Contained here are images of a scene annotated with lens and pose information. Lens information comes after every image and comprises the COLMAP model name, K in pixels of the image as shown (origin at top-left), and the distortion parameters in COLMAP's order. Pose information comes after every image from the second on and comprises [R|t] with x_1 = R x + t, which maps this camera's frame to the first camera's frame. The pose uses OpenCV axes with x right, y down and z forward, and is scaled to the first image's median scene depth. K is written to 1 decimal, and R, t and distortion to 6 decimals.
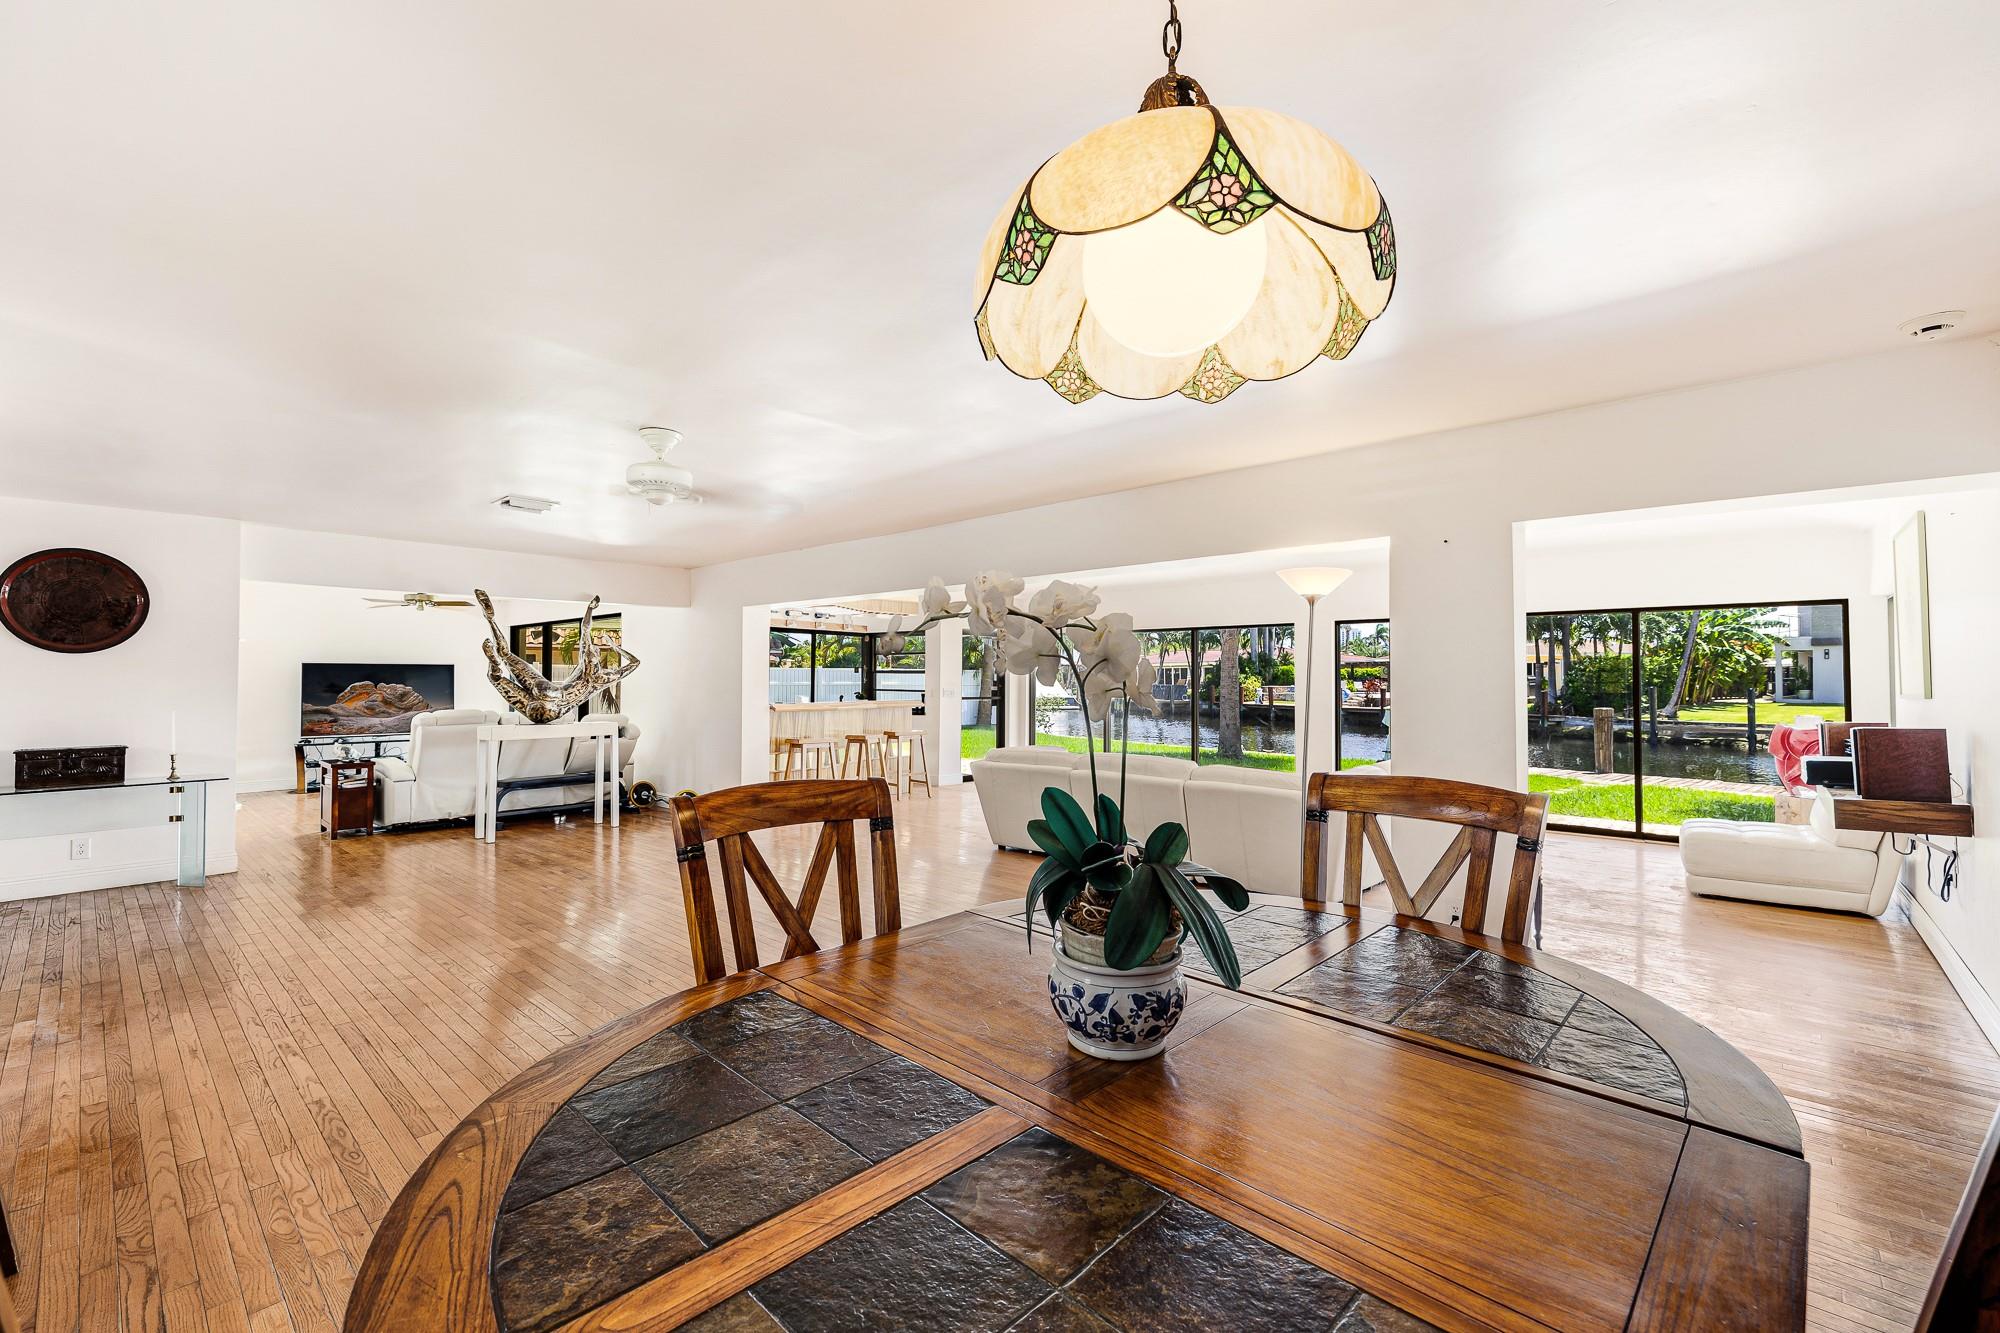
lens RADIAL K [[845.8, 0, 1000.0], [0, 845.8, 666.5], [0, 0, 1]] dist [-0.001526, -0.000353]
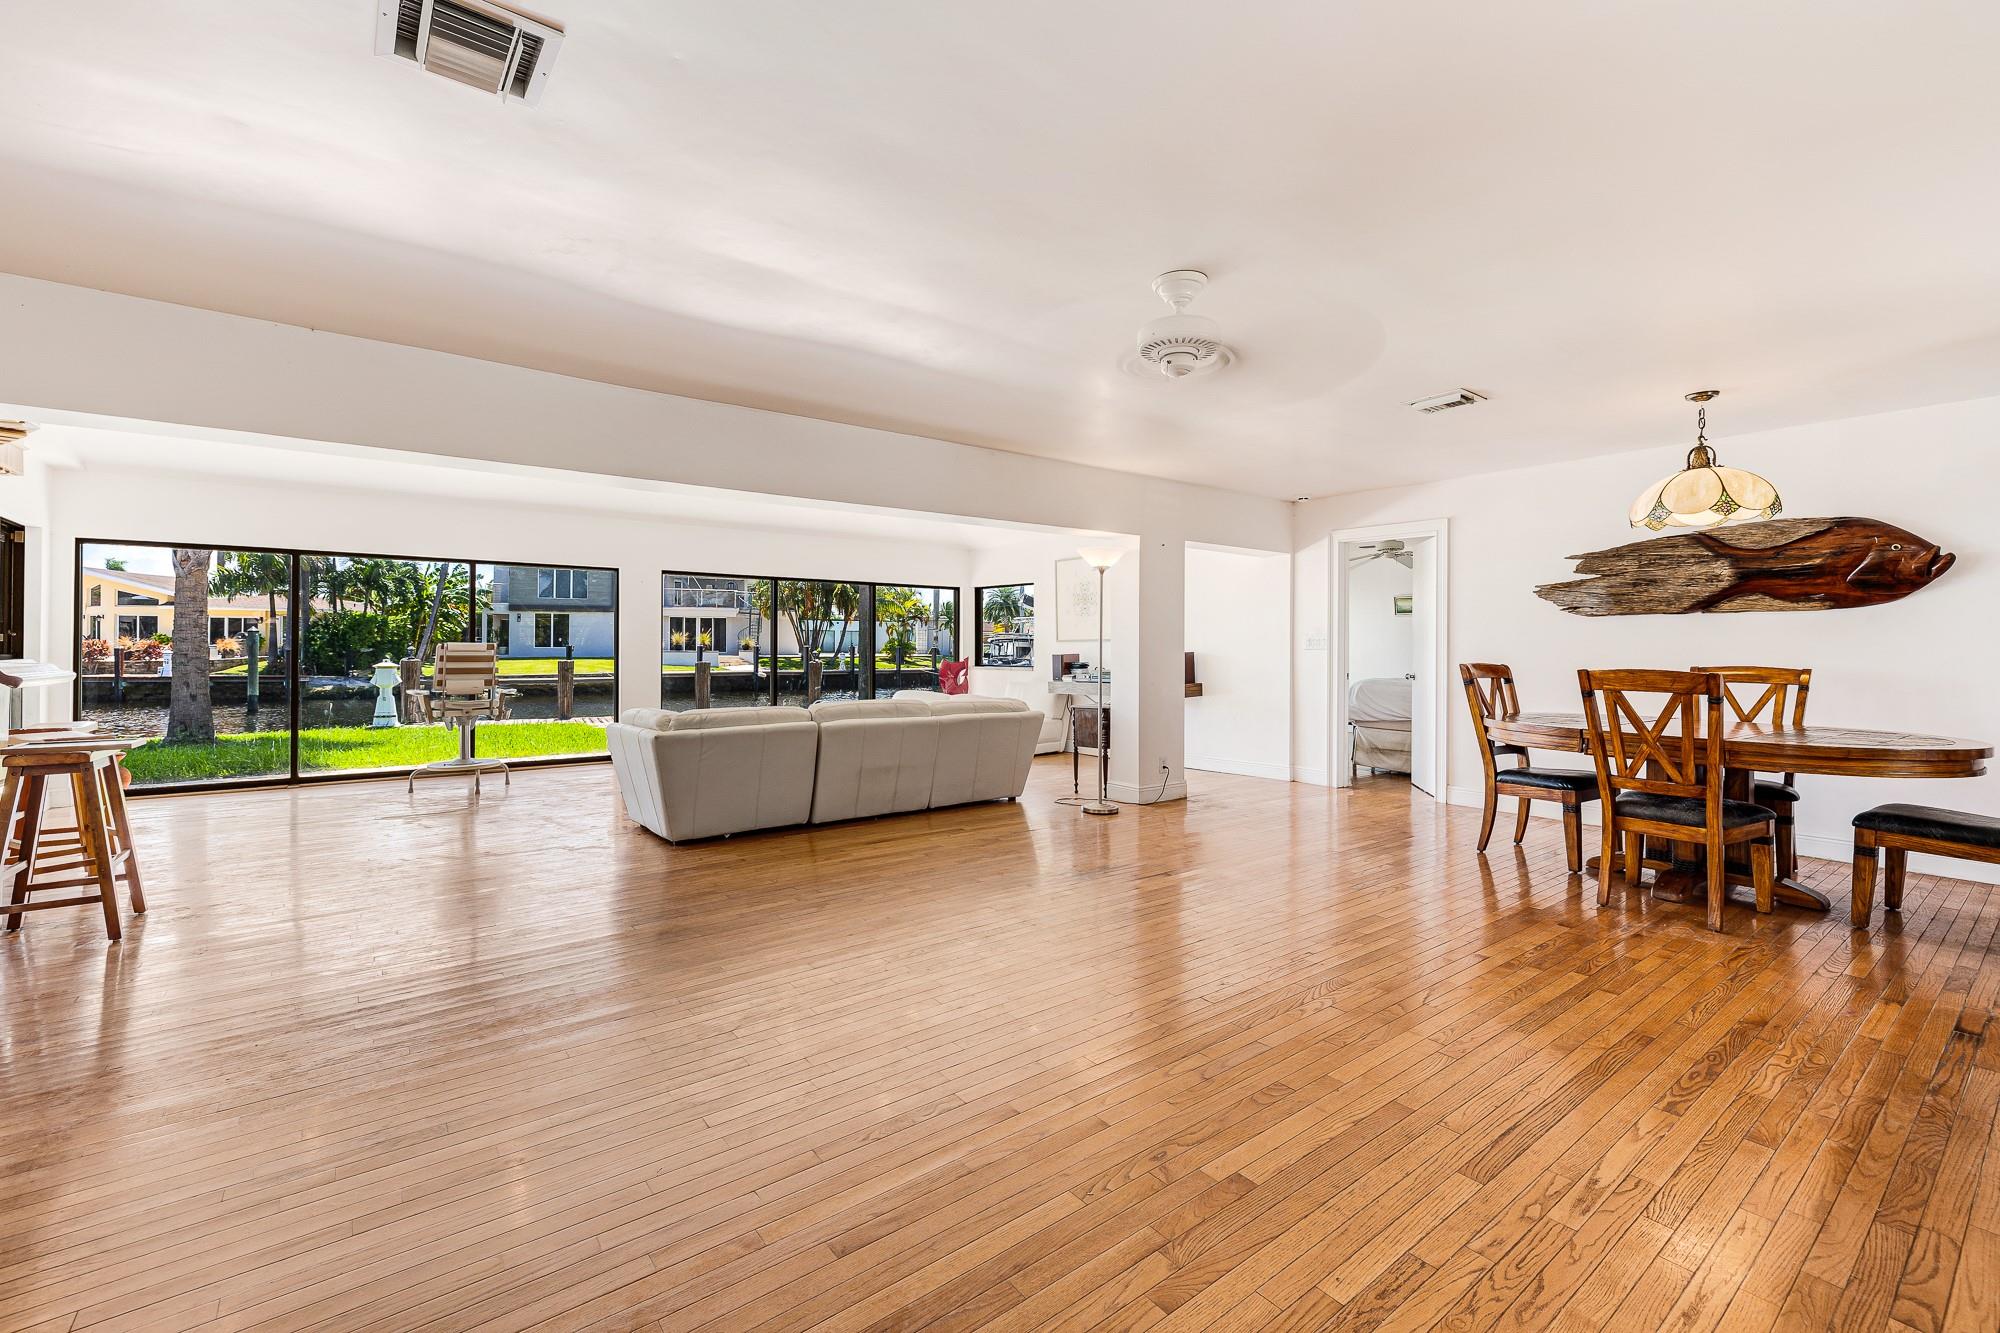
lens RADIAL K [[836.2, 0, 1002.2], [0, 836.2, 644.8], [0, 0, 1]] dist [0.000530, 0.000081]
pose [[0.182404, -0.001687, 0.983222, -0.096395], [-0.020191, 0.999781, 0.005462, 0.003944], [-0.983016, -0.020849, 0.182330, 0.083698]]
